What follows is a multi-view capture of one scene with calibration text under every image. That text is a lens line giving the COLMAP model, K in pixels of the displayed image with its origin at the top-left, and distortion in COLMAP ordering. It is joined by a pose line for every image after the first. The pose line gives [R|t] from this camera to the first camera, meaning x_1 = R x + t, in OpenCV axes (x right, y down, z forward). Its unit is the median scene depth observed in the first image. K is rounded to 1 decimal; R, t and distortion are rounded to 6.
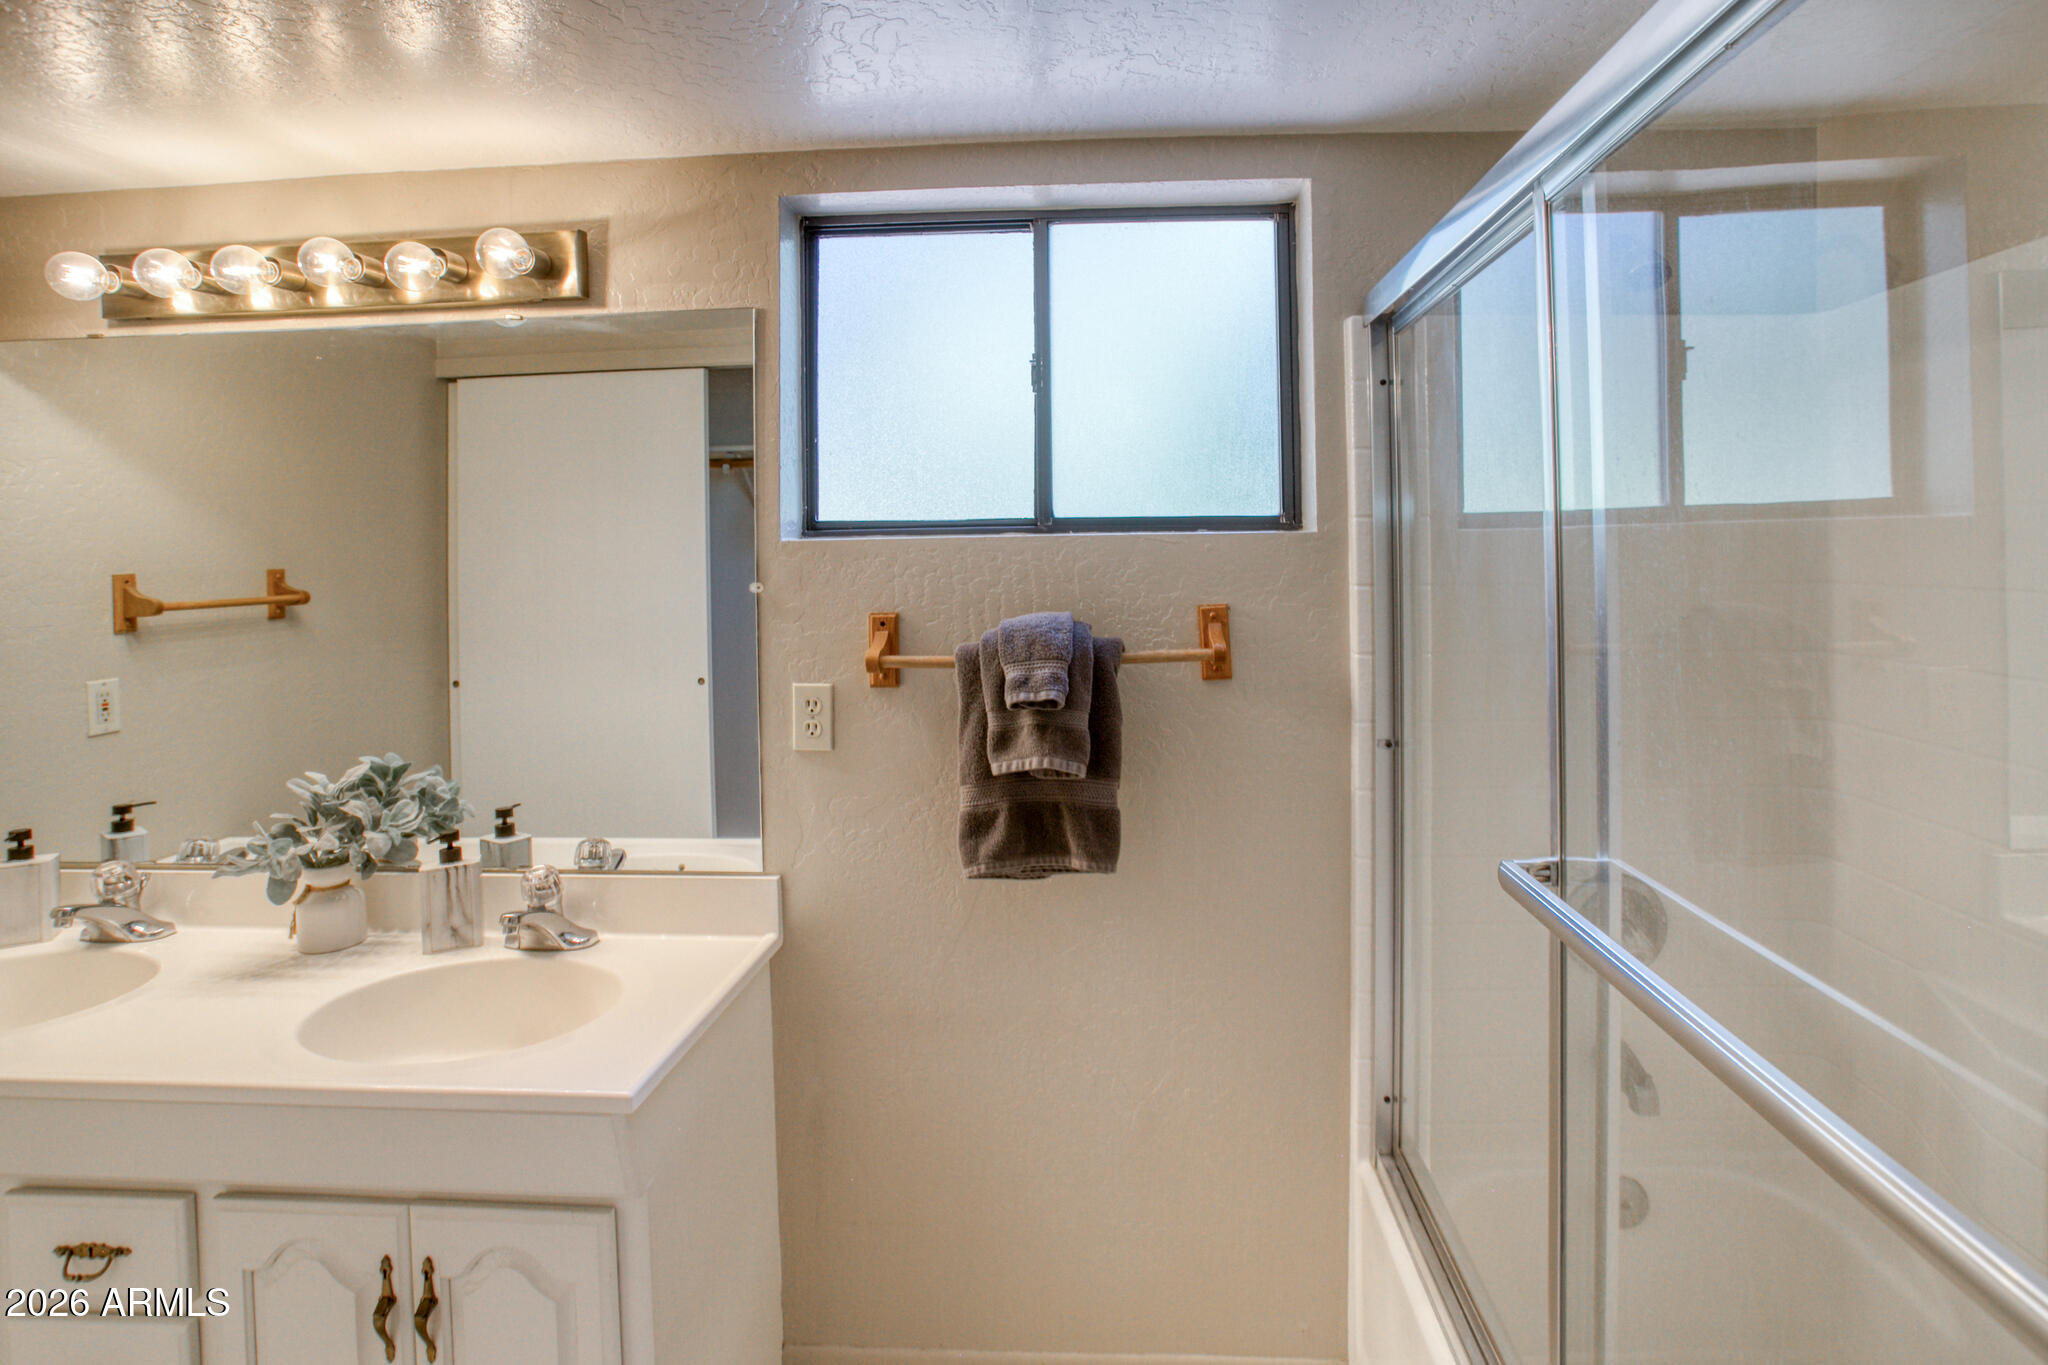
lens RADIAL K [[1069.4, 0, 1024.0], [0, 1069.4, 682.5], [0, 0, 1]] dist [-0.027944, 0.000516]
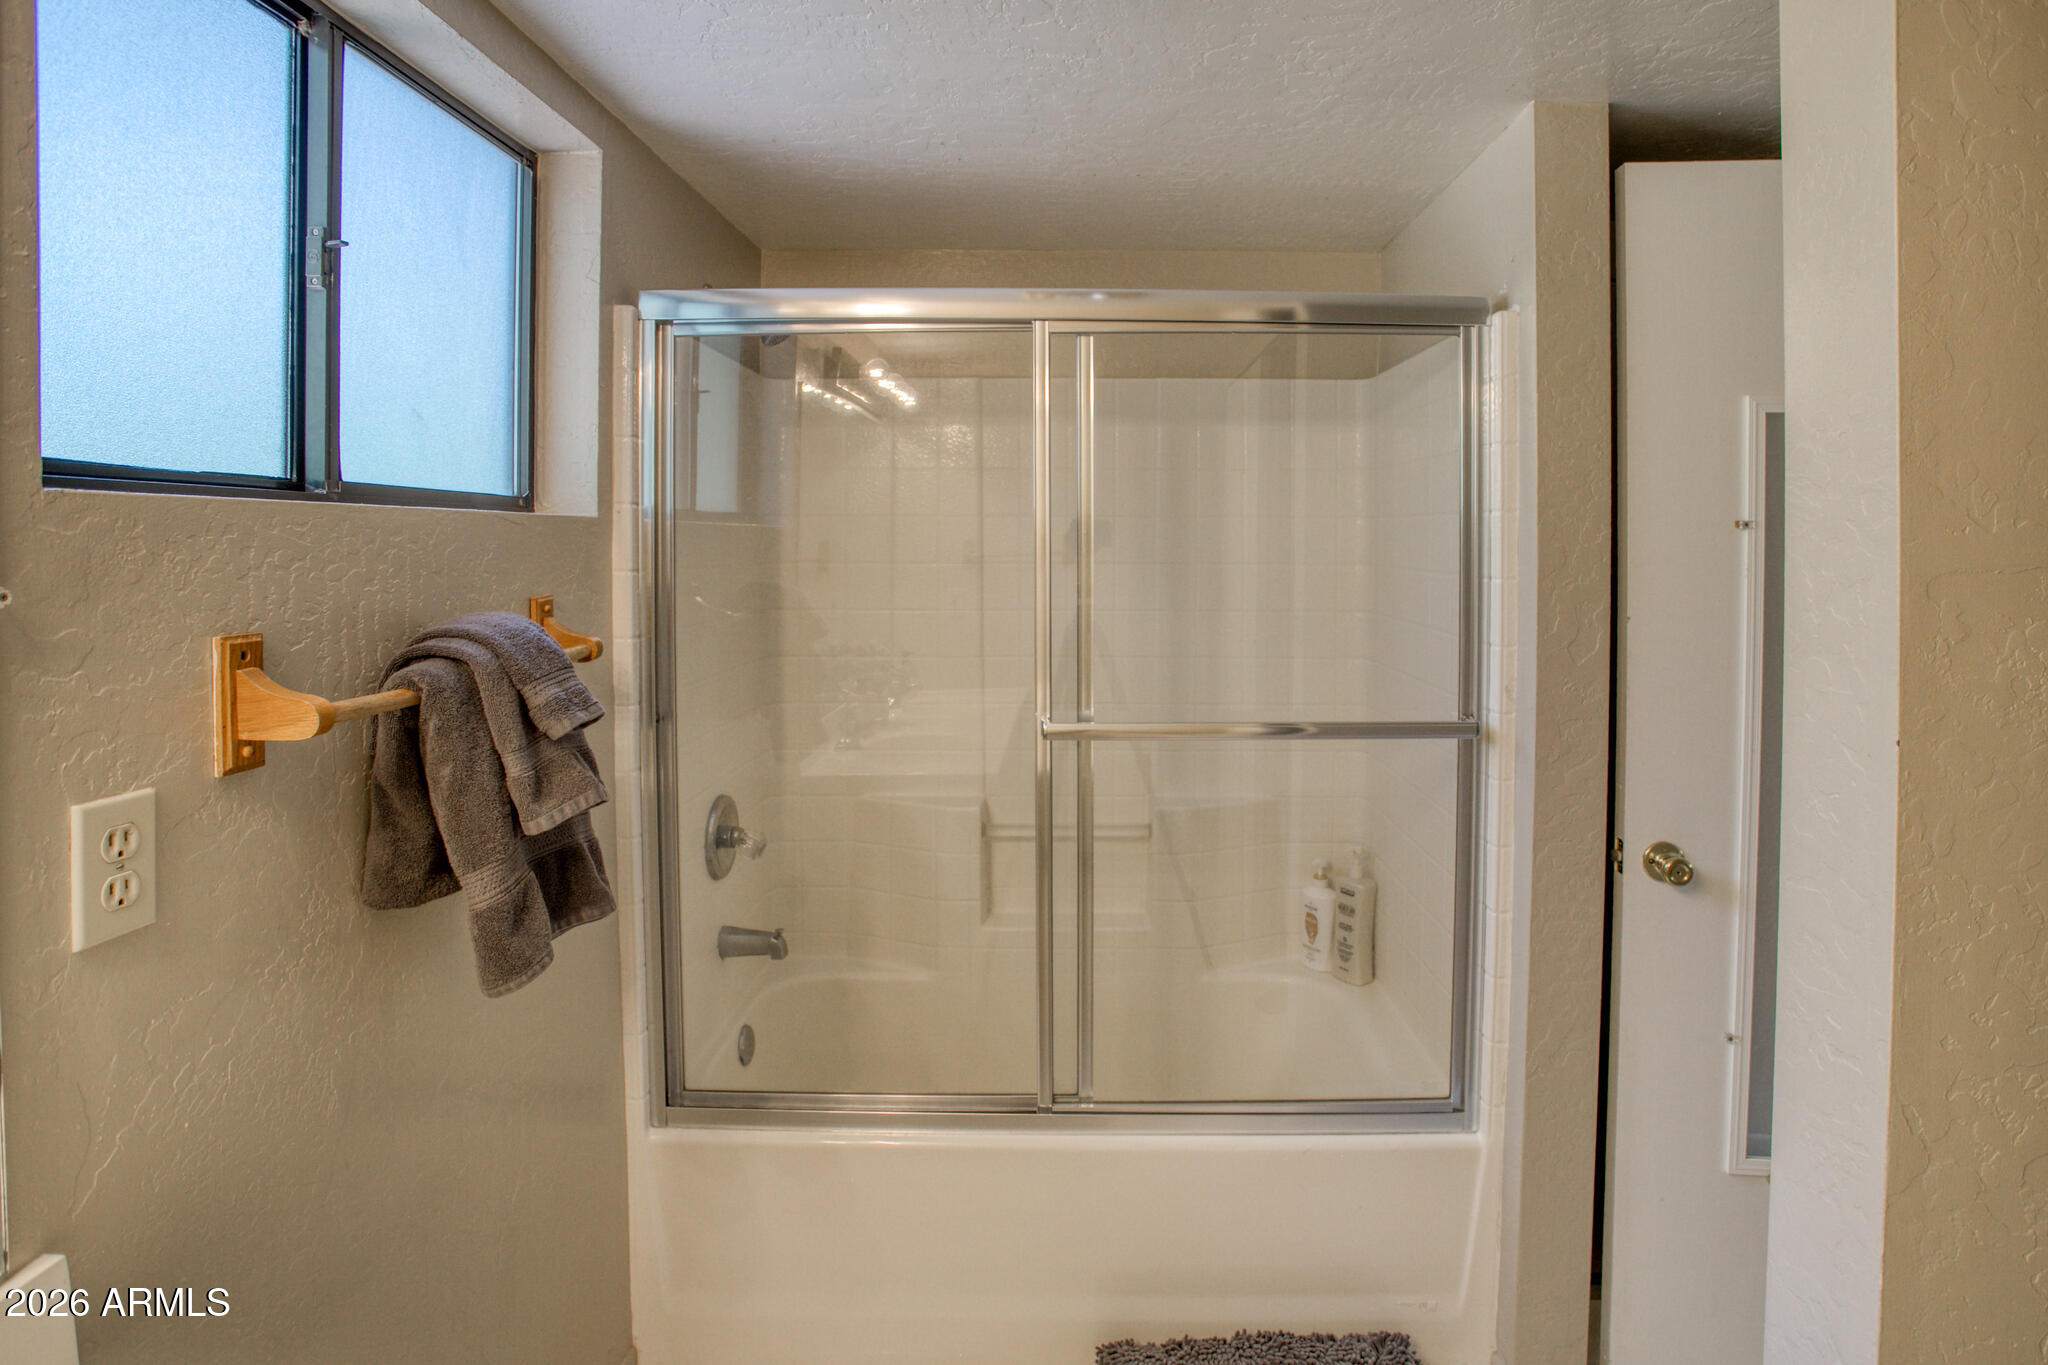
lens RADIAL K [[1069.4, 0, 1024.0], [0, 1069.4, 682.5], [0, 0, 1]] dist [-0.027944, 0.000516]
pose [[-0.027885, -0.116096, 0.992846, -0.663969], [0.122300, 0.985375, 0.118658, -0.054520], [-0.992101, 0.124734, -0.013279, 0.598109]]
